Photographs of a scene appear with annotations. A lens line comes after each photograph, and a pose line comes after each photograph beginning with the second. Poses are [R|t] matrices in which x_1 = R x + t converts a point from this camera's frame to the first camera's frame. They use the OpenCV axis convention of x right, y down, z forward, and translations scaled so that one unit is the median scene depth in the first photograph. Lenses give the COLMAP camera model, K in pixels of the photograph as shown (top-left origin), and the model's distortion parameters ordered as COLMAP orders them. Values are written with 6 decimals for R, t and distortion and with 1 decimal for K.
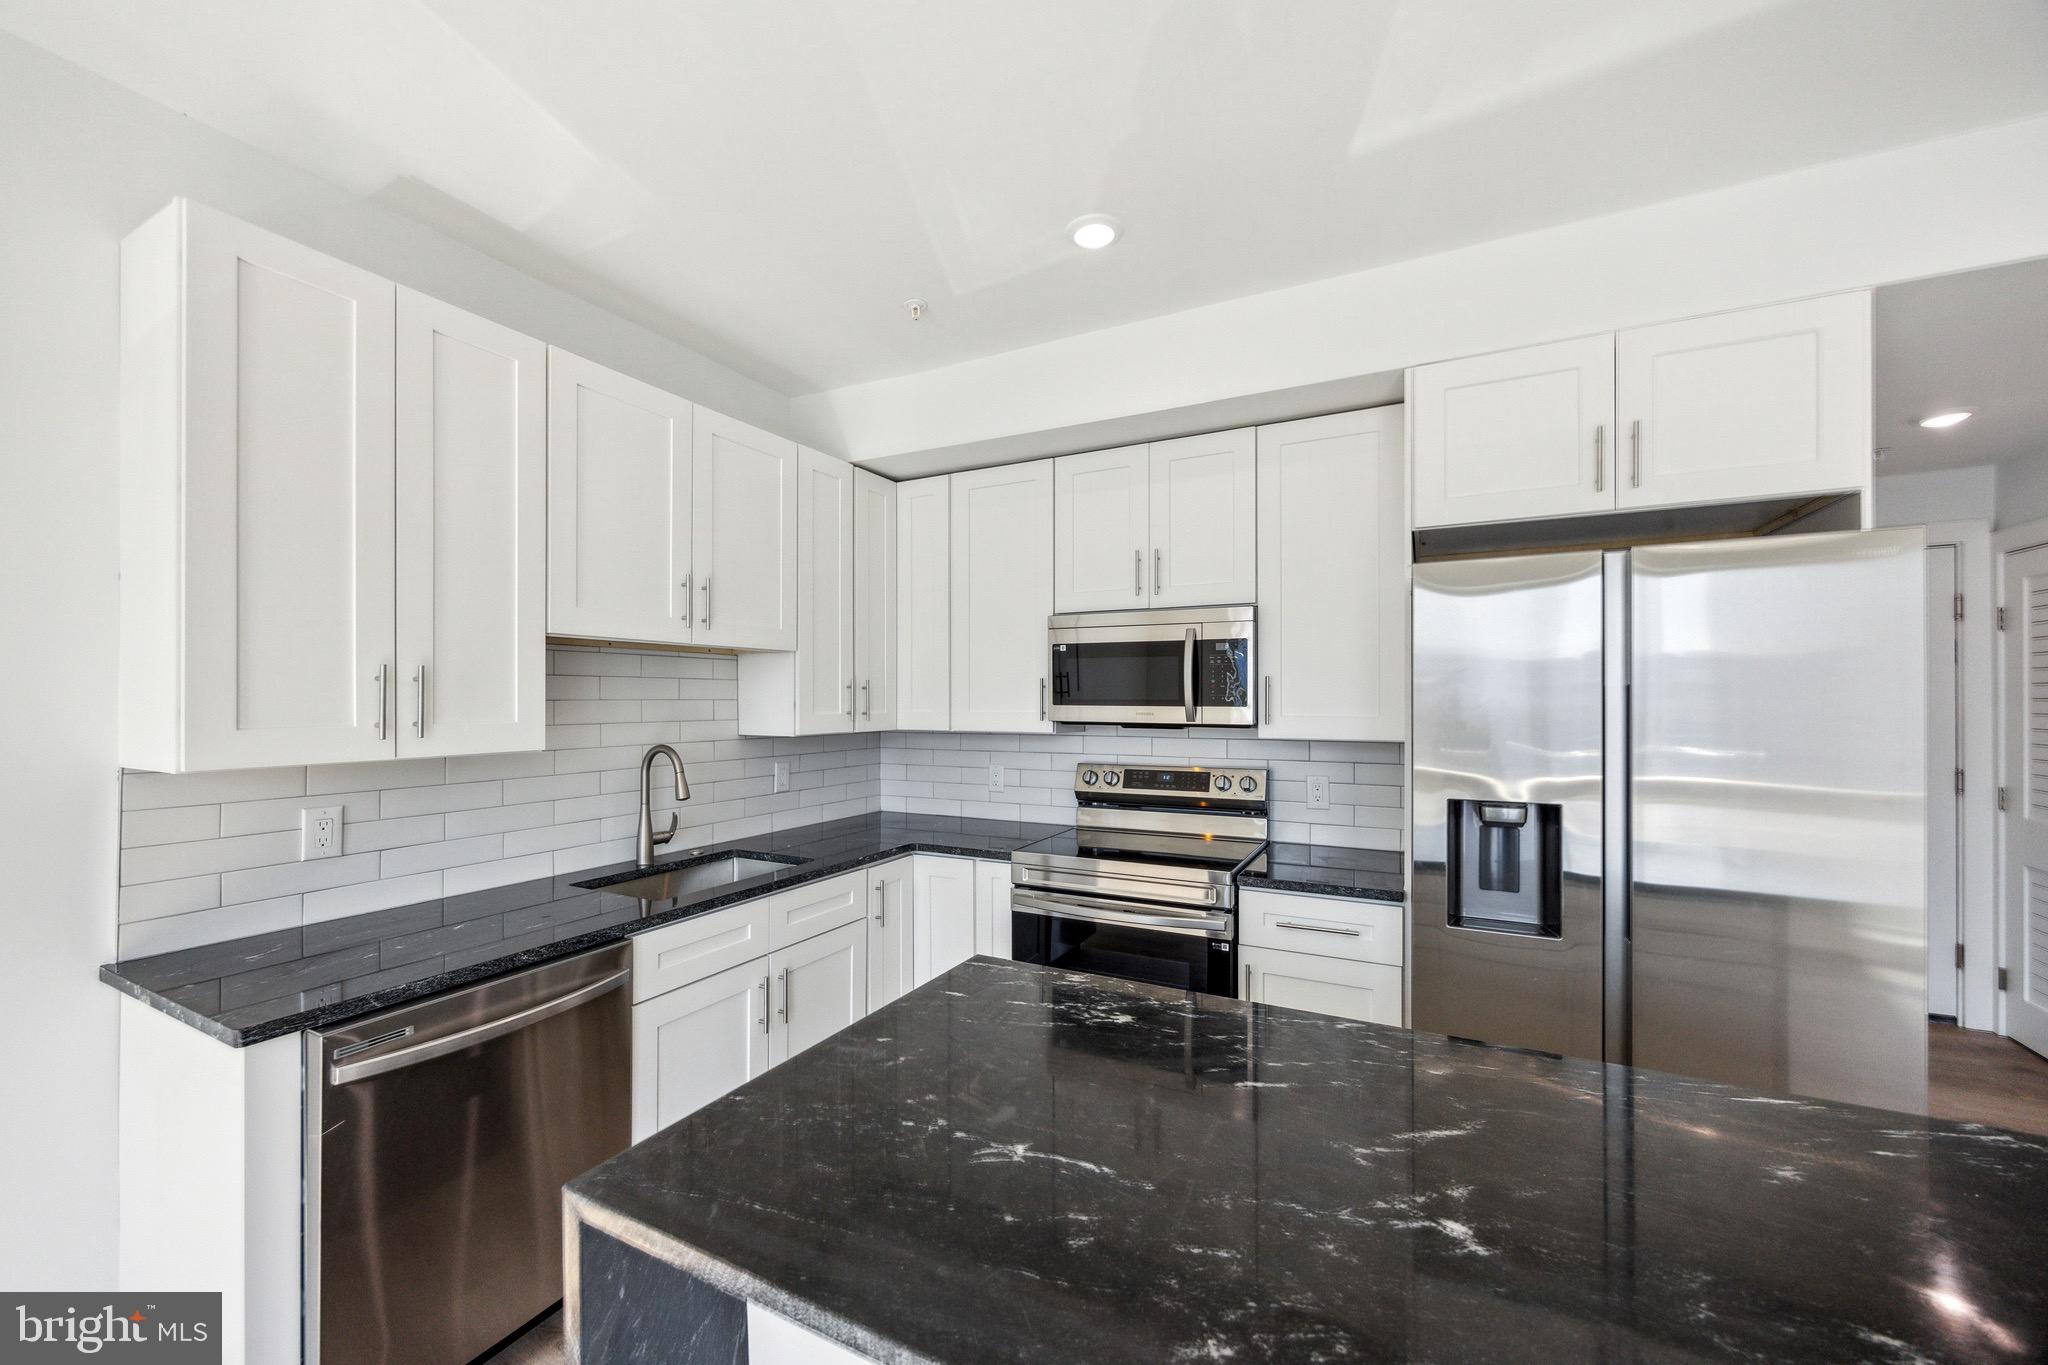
lens RADIAL K [[793.2, 0, 1020.4], [0, 793.2, 706.4], [0, 0, 1]] dist [-0.000430, 0.000538]
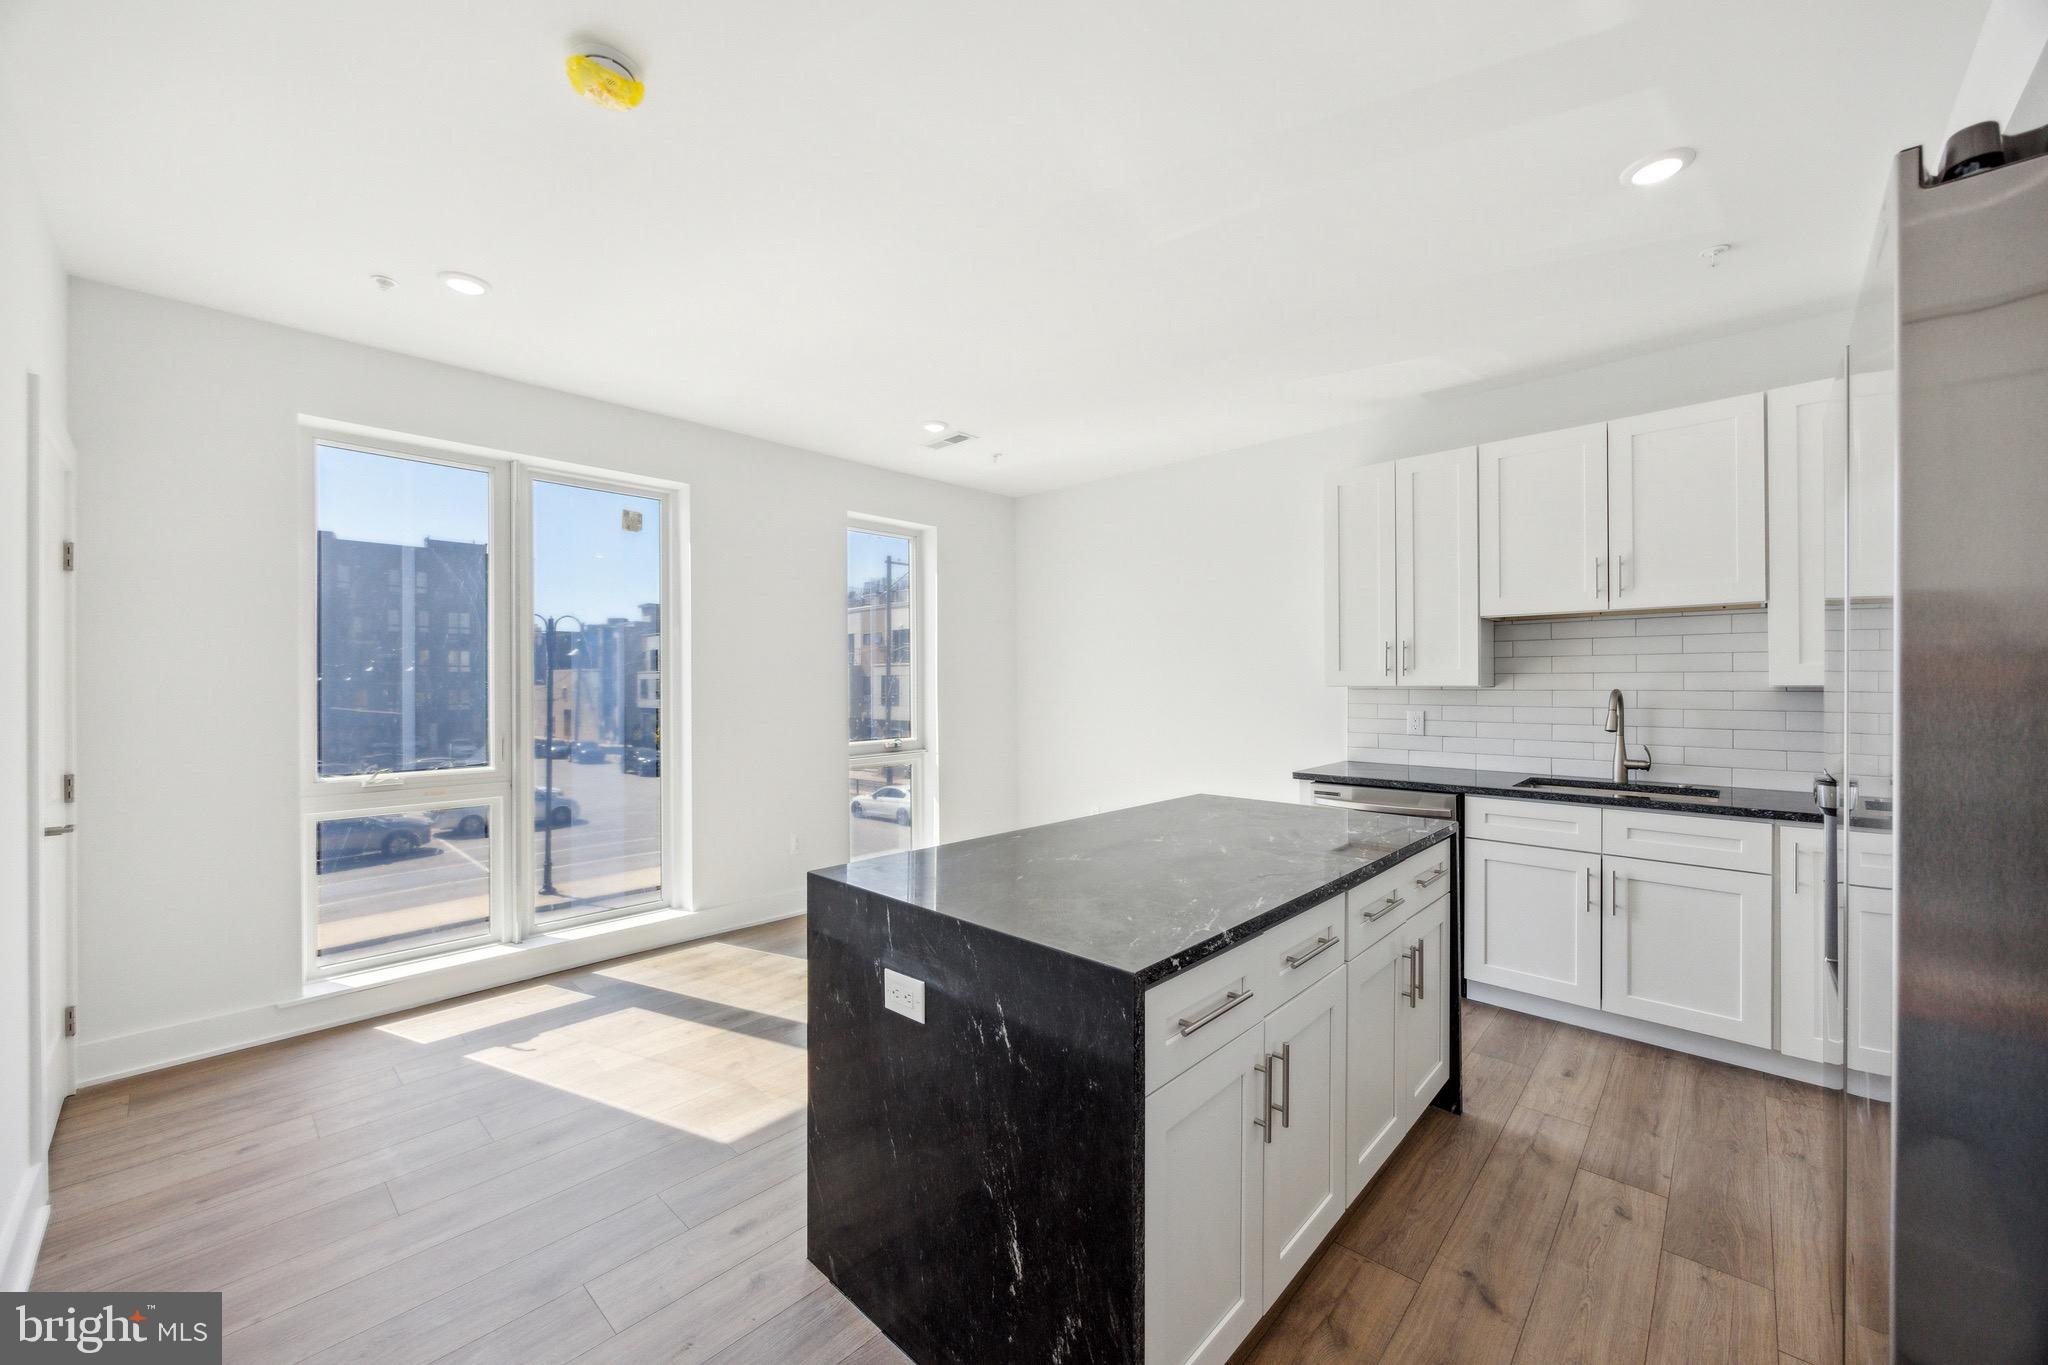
lens RADIAL K [[793.2, 0, 1048.2], [0, 793.2, 681.8], [0, 0, 1]] dist [-0.000430, 0.000538]
pose [[-0.234023, 0.004303, -0.972221, 0.939111], [-0.002978, 0.999982, 0.005142, 0.030308], [0.972226, 0.004098, -0.234006, 0.376019]]
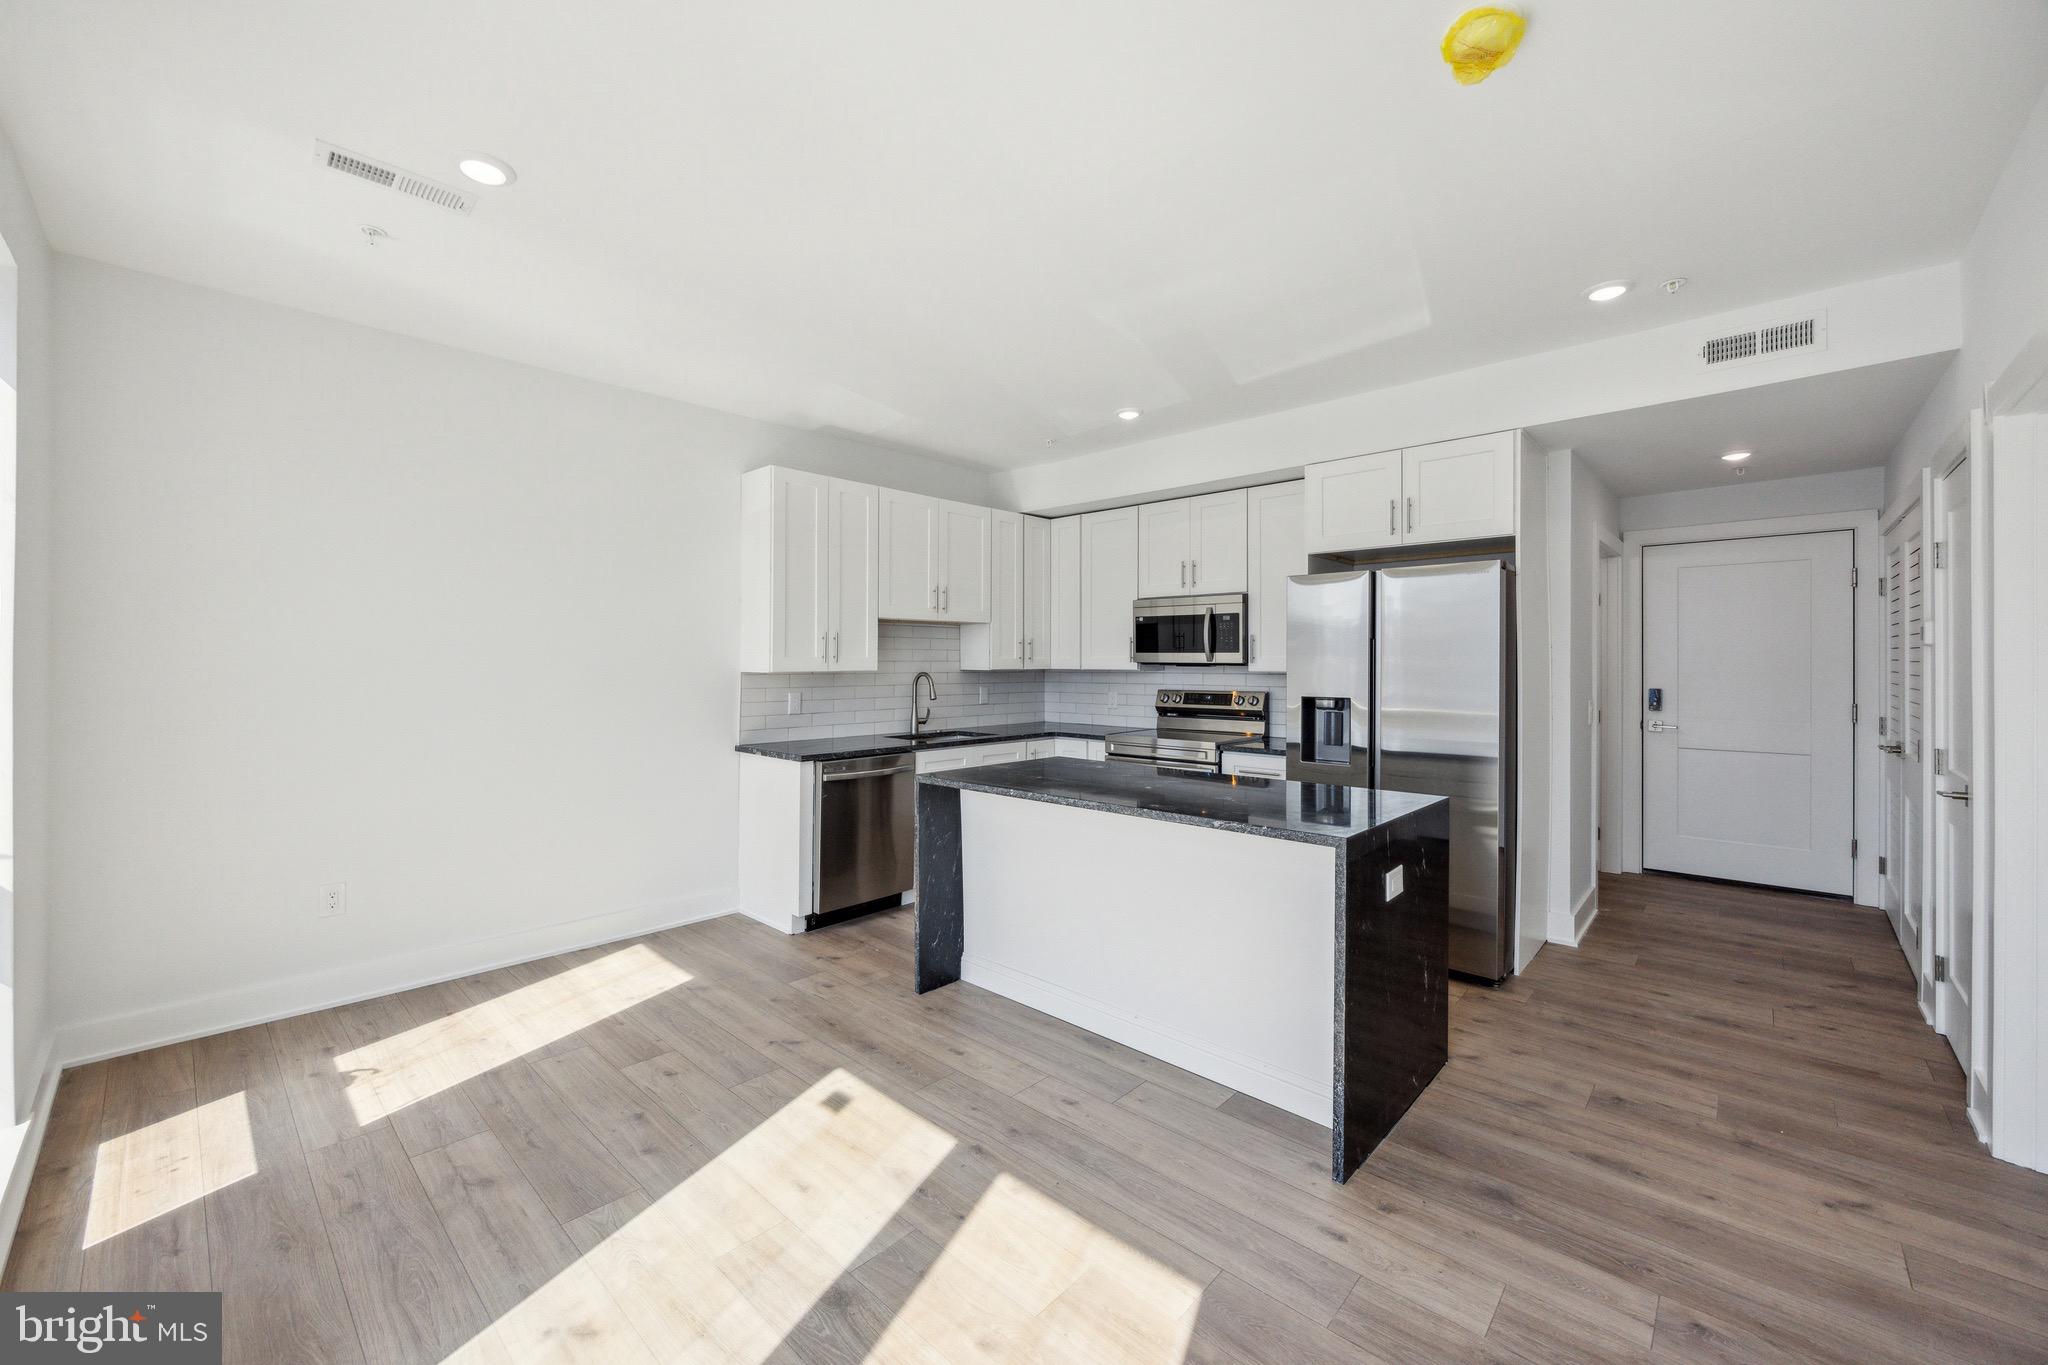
lens RADIAL K [[793.2, 0, 1018.5], [0, 793.2, 669.7], [0, 0, 1]] dist [-0.000430, 0.000538]
pose [[0.963891, 0.004896, -0.266252, 0.273649], [-0.004427, 0.999987, 0.002361, 0.034284], [0.266260, -0.001097, 0.963901, -0.762358]]
